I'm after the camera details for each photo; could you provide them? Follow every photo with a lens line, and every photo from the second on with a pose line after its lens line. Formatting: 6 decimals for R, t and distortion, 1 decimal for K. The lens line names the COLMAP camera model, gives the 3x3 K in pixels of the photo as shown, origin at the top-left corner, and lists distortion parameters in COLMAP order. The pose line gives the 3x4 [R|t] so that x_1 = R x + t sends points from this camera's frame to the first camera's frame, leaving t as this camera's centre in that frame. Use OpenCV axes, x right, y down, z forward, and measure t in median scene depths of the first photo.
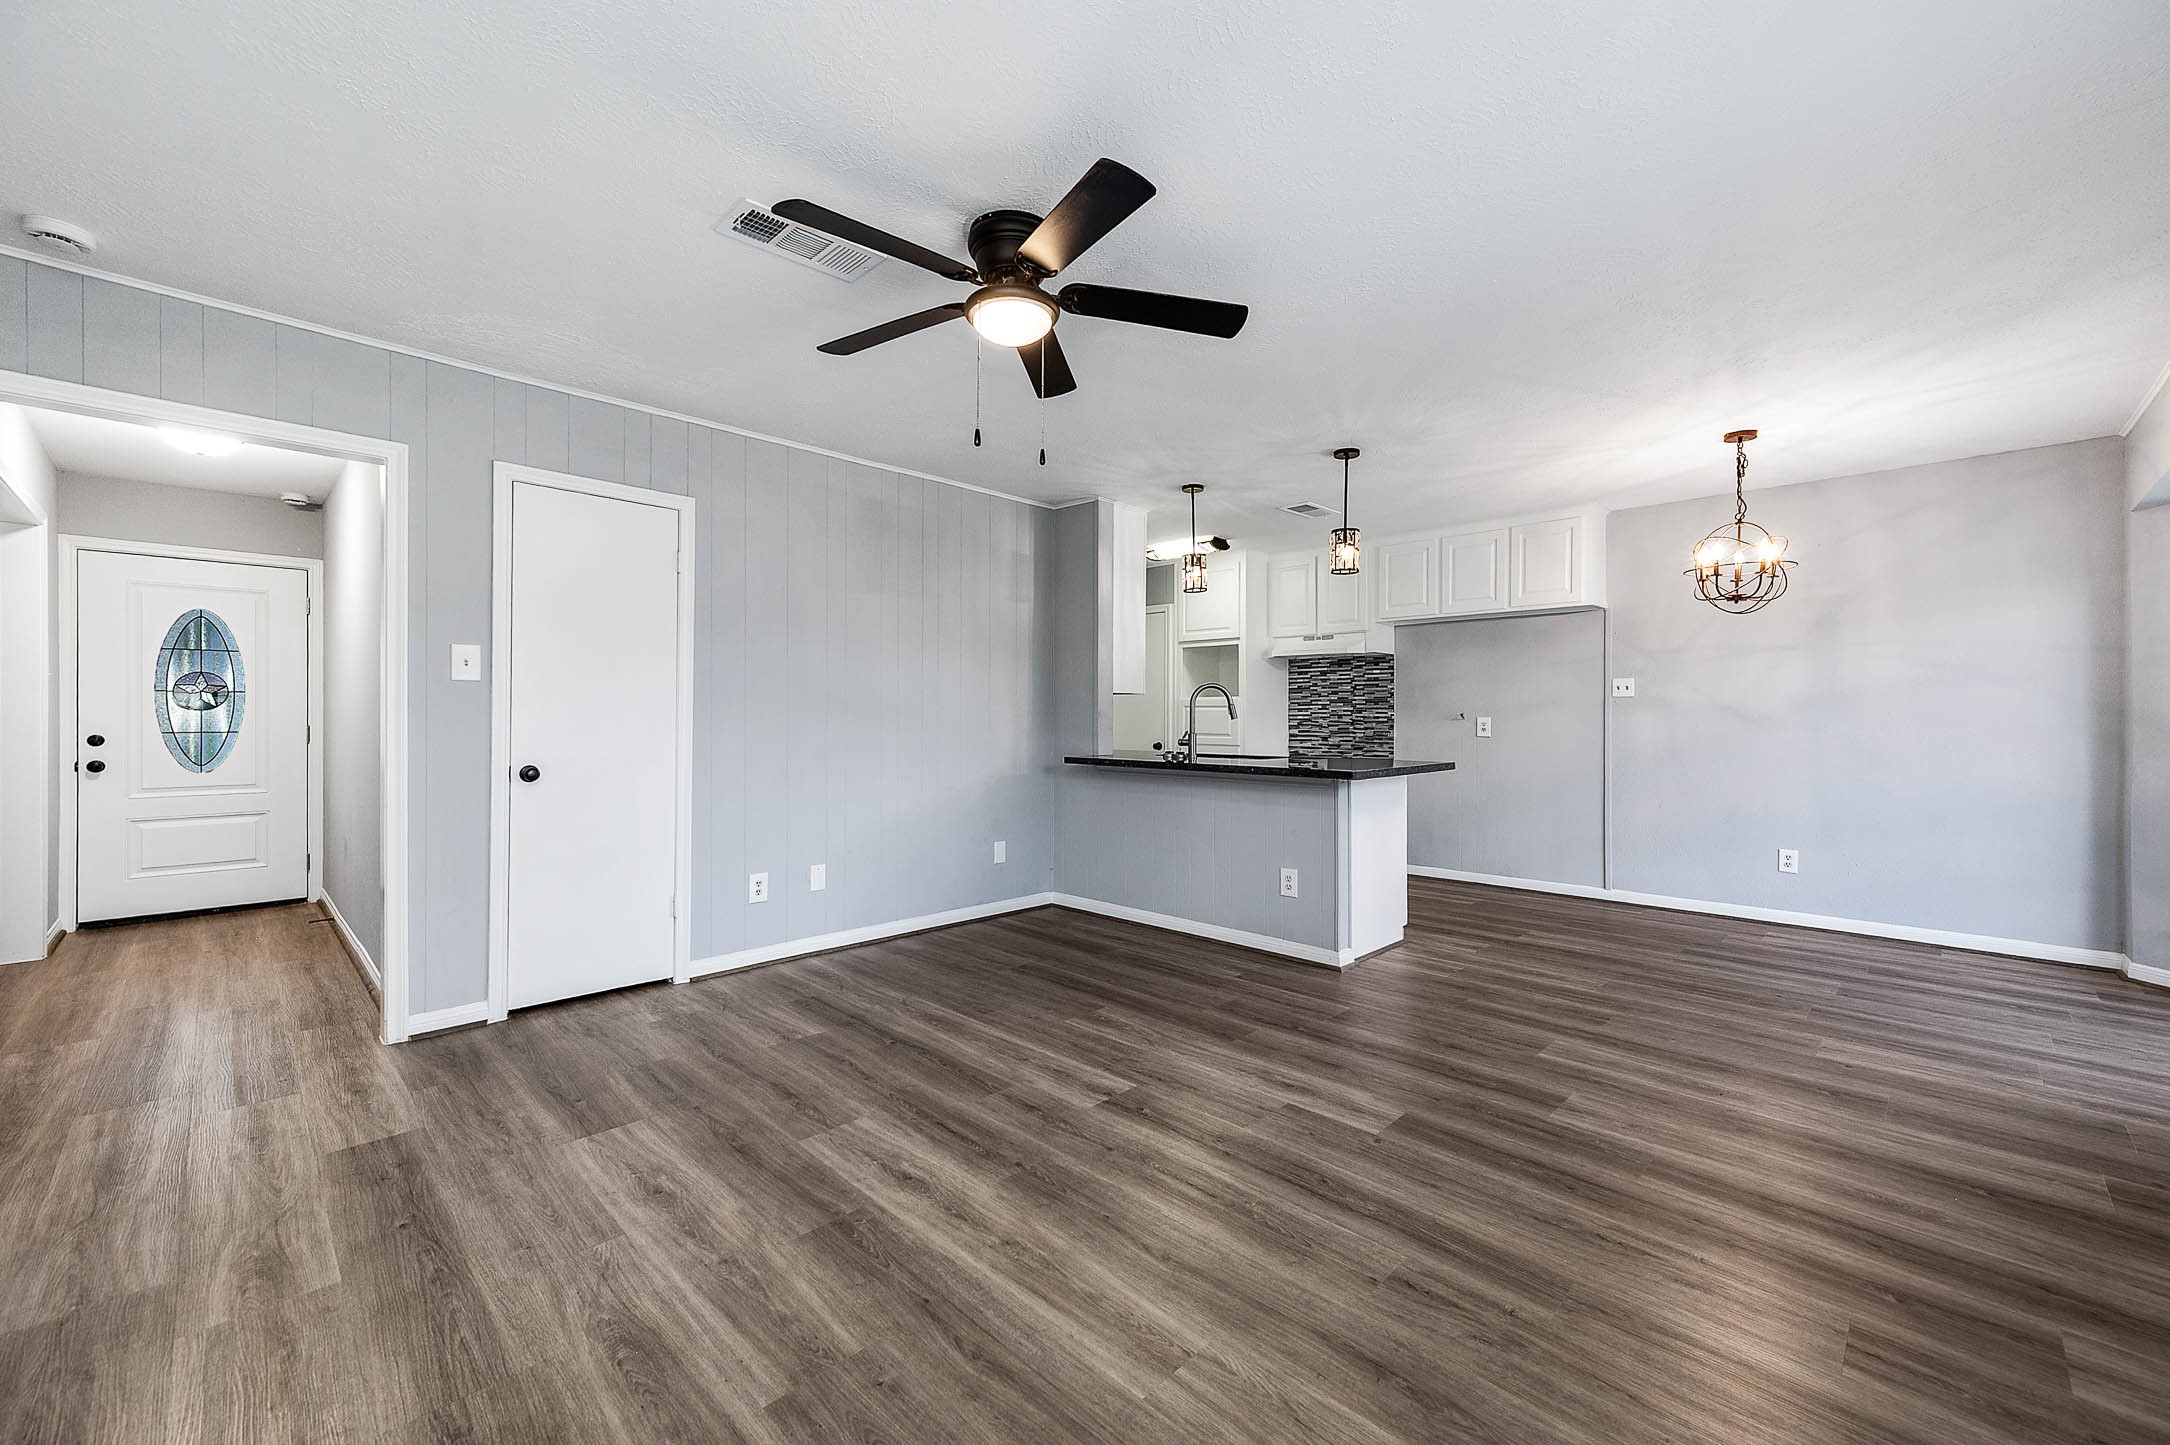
lens RADIAL K [[859.5, 0, 1085.0], [0, 859.5, 722.5], [0, 0, 1]] dist [0.009311, 0.000356]
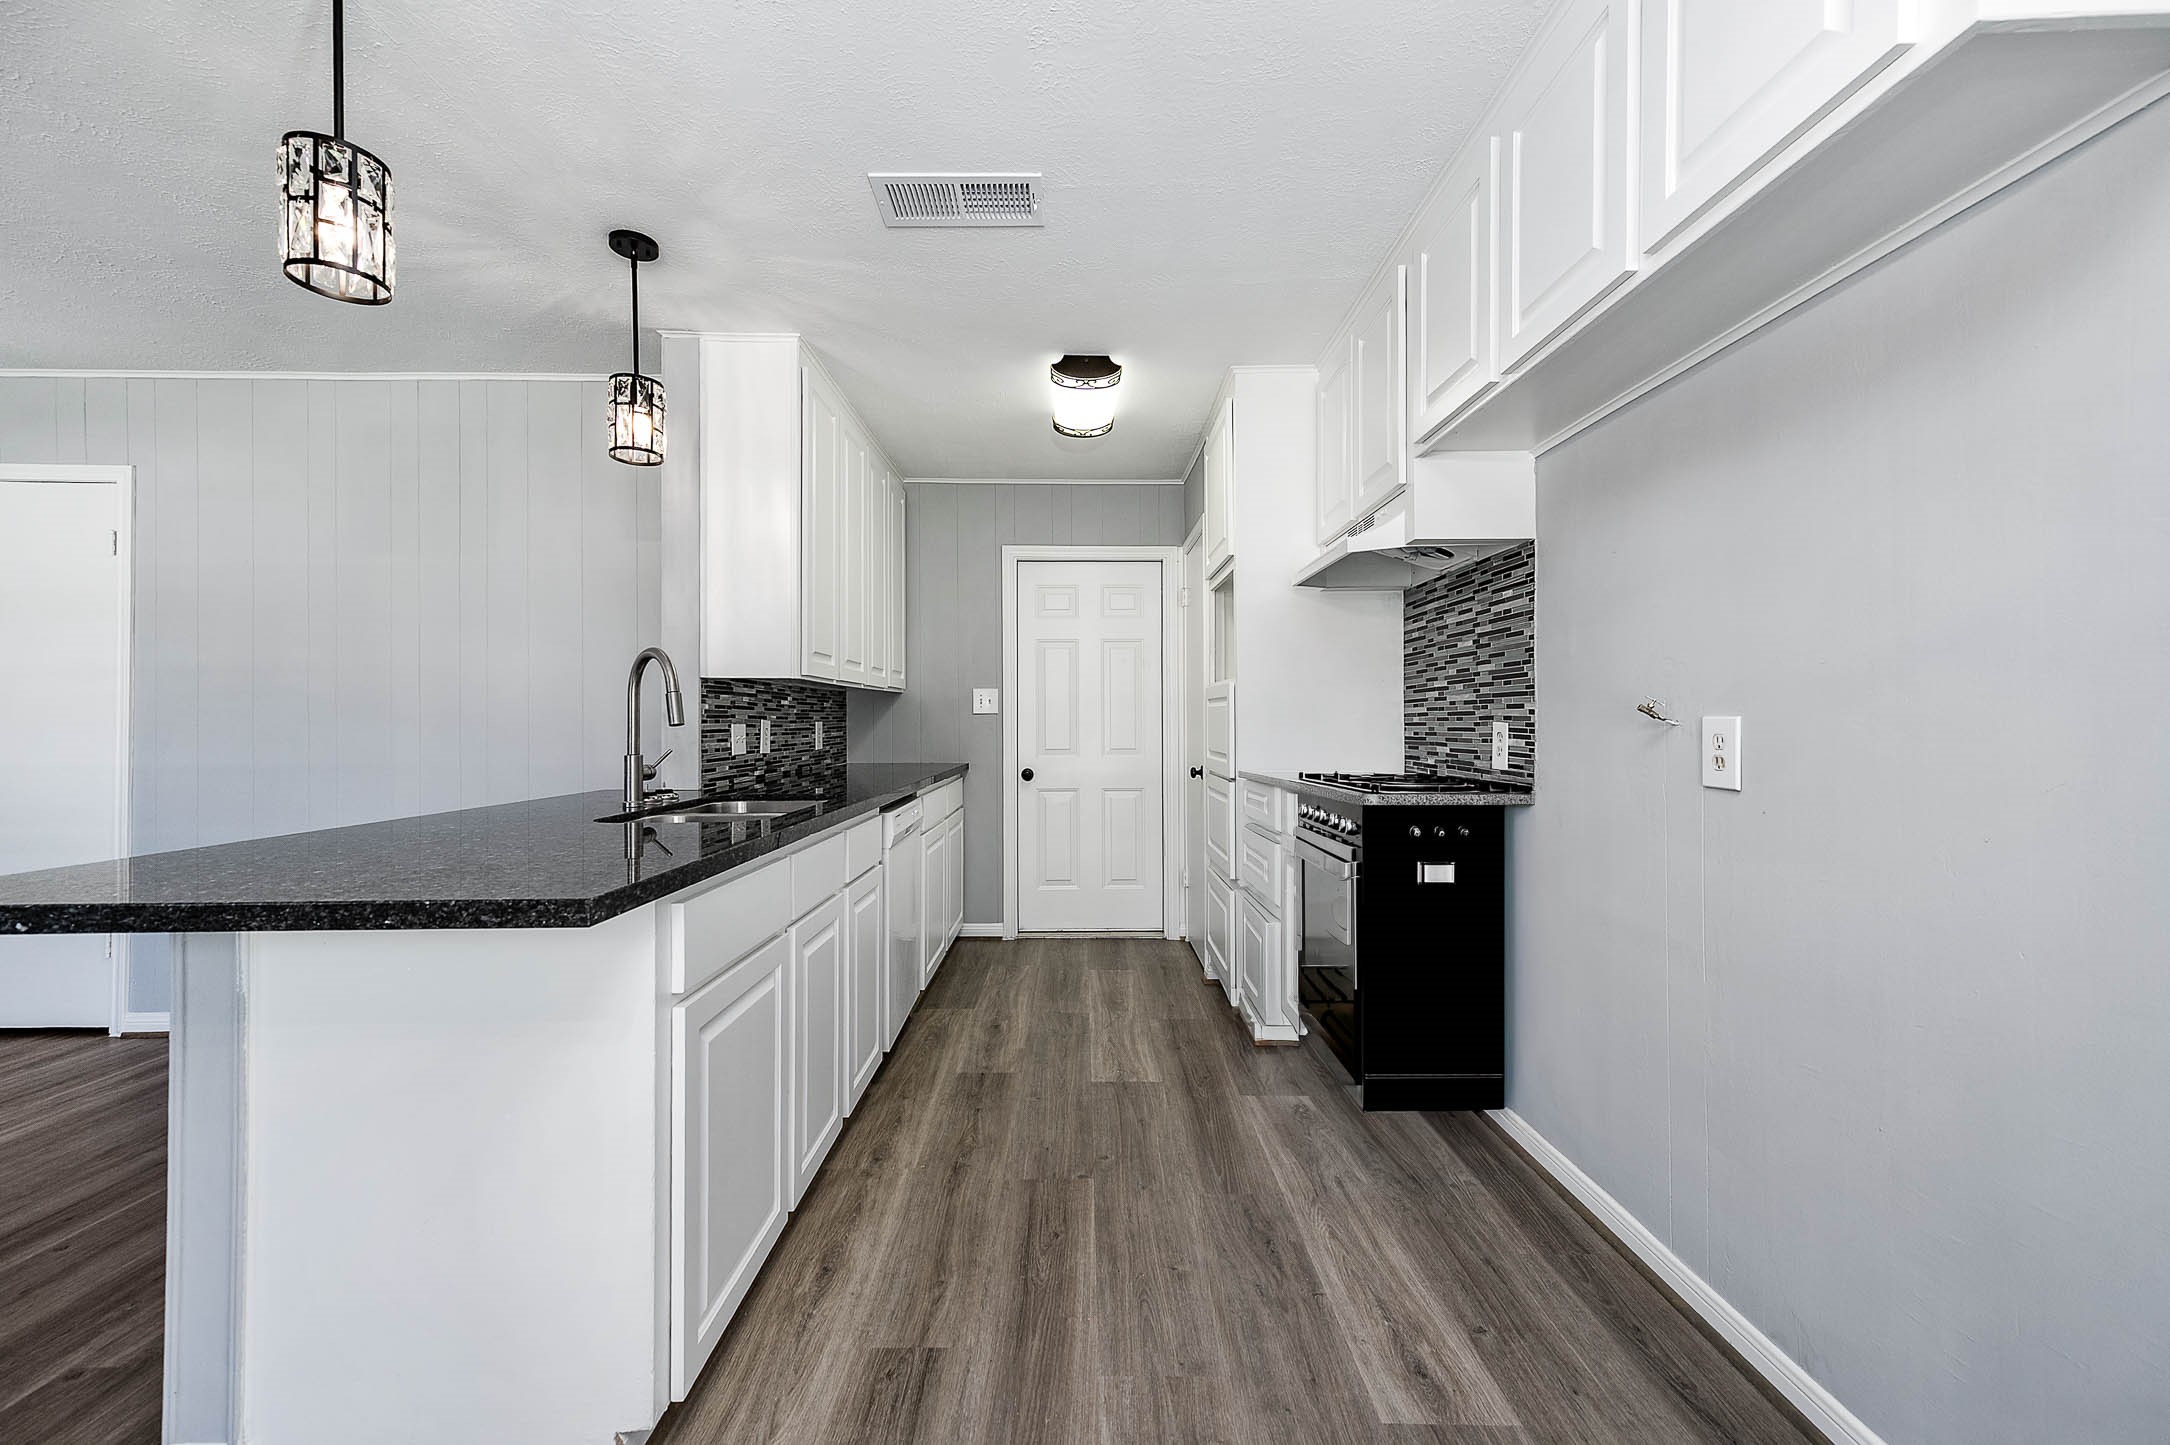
lens RADIAL K [[848.1, 0, 1080.1], [0, 848.1, 724.2], [0, 0, 1]] dist [0.008930, 0.000164]
pose [[0.713507, -0.001479, -0.700646, 0.842299], [-0.000709, 0.999996, -0.002832, -0.004103], [0.700647, 0.002517, 0.713503, 1.112703]]
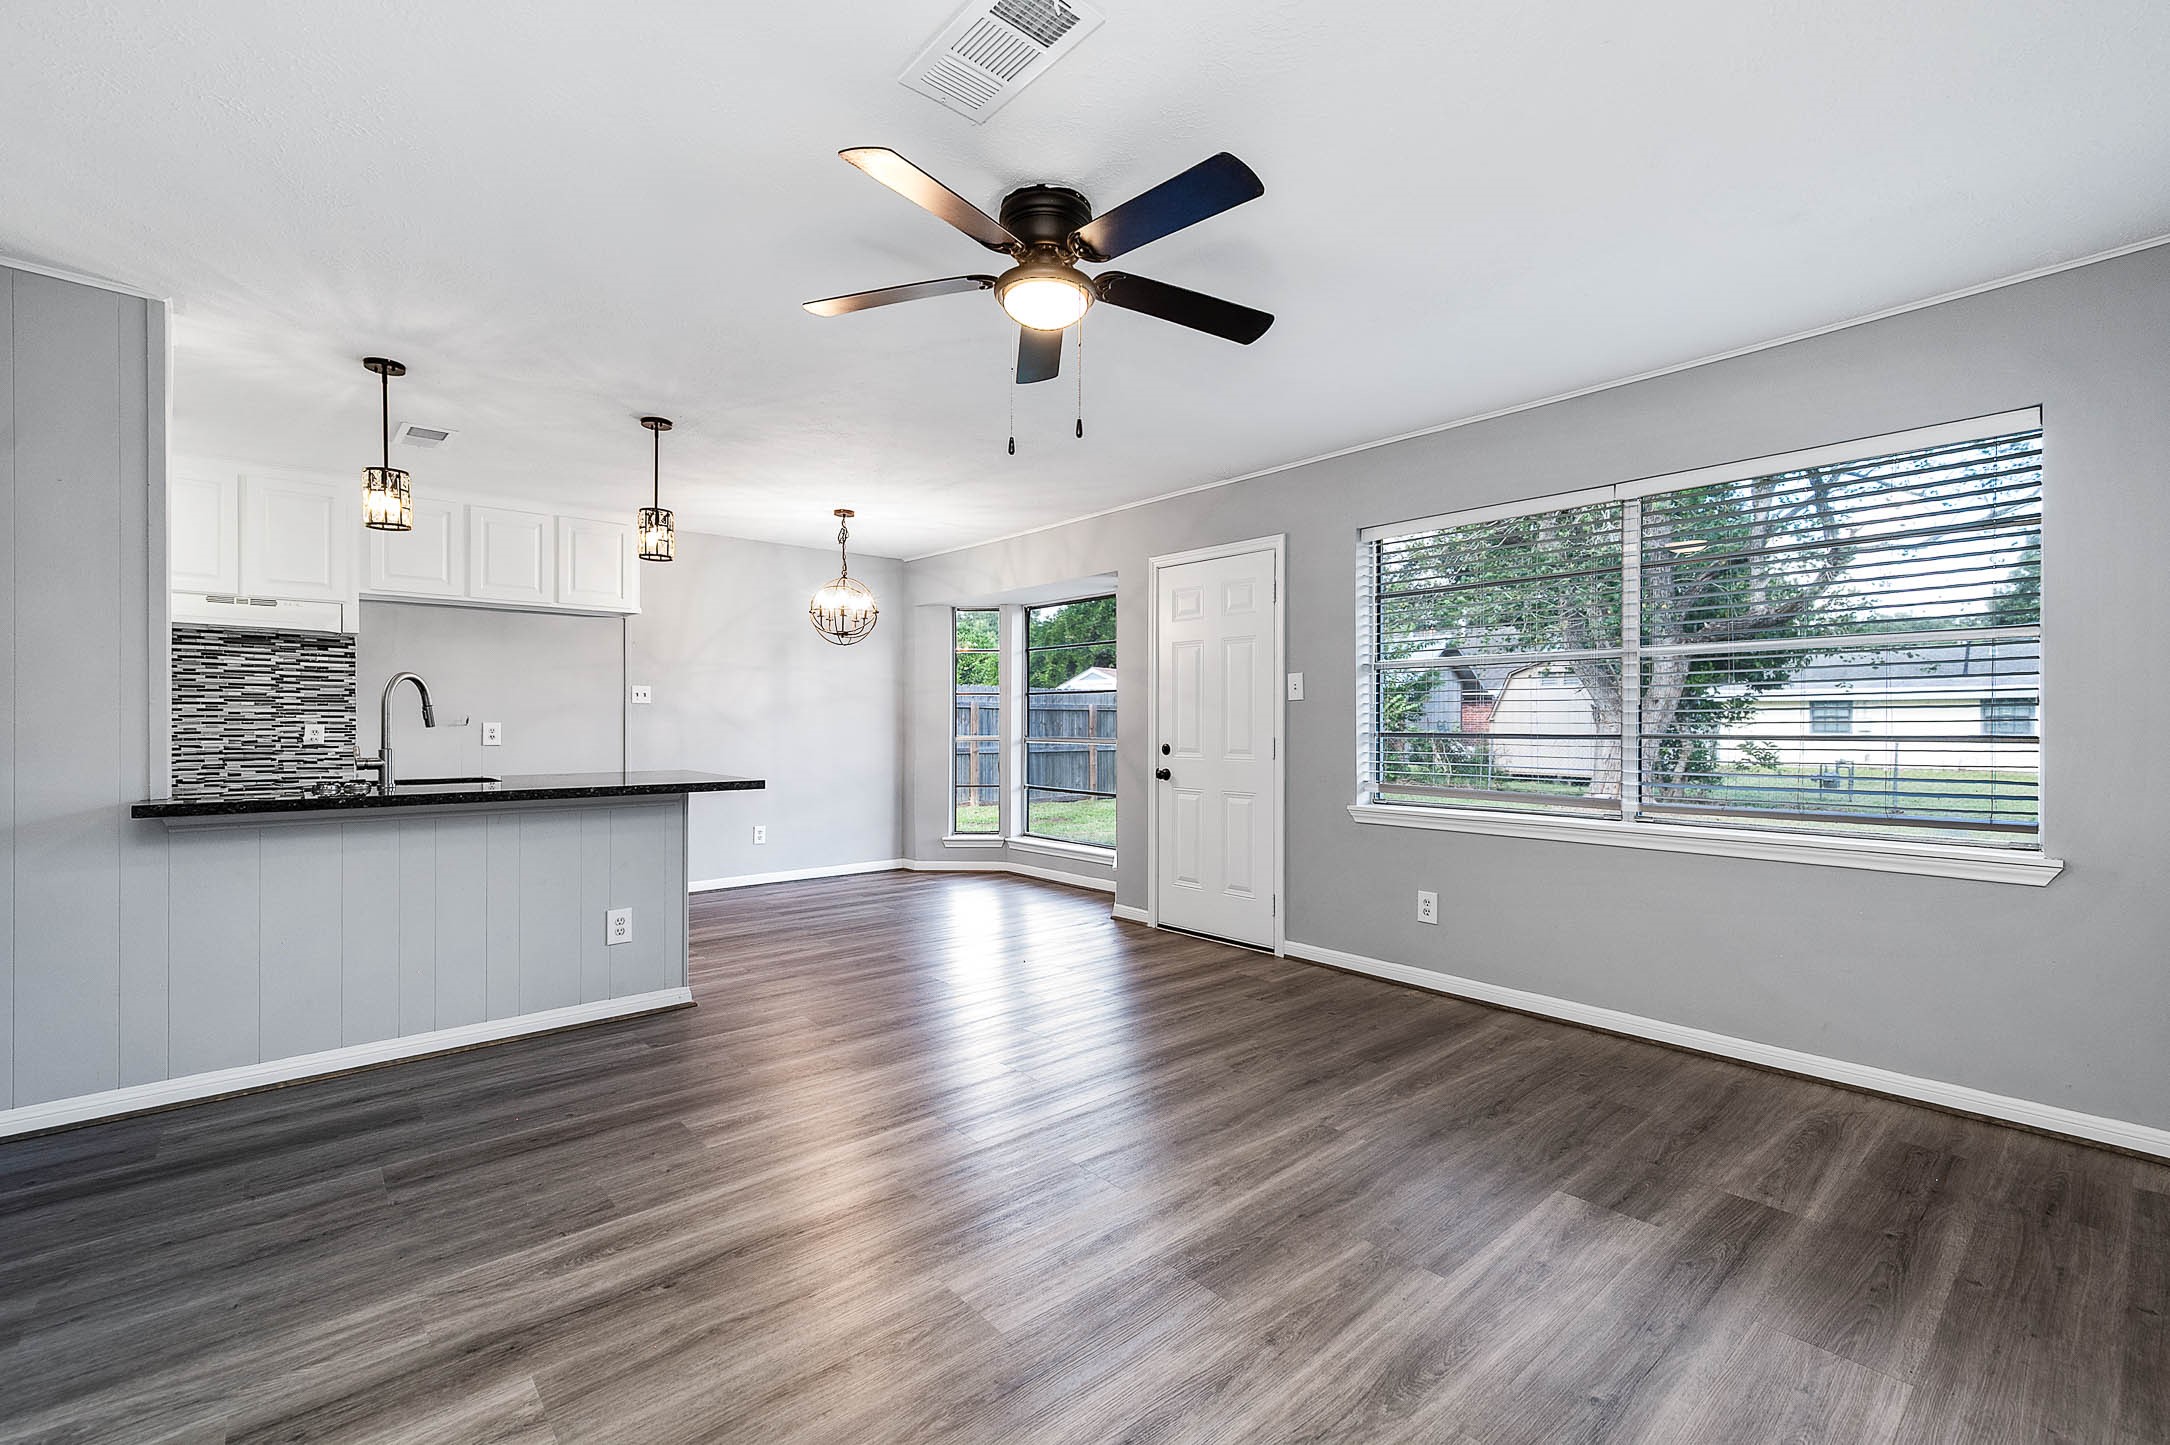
lens RADIAL K [[928.4, 0, 1080.8], [0, 928.4, 723.8], [0, 0, 1]] dist [-0.000079, -0.000024]
pose [[0.069209, -0.002745, 0.997598, -0.705554], [0.004974, 0.999985, 0.002407, -0.007059], [-0.997590, 0.004796, 0.069222, 0.576574]]
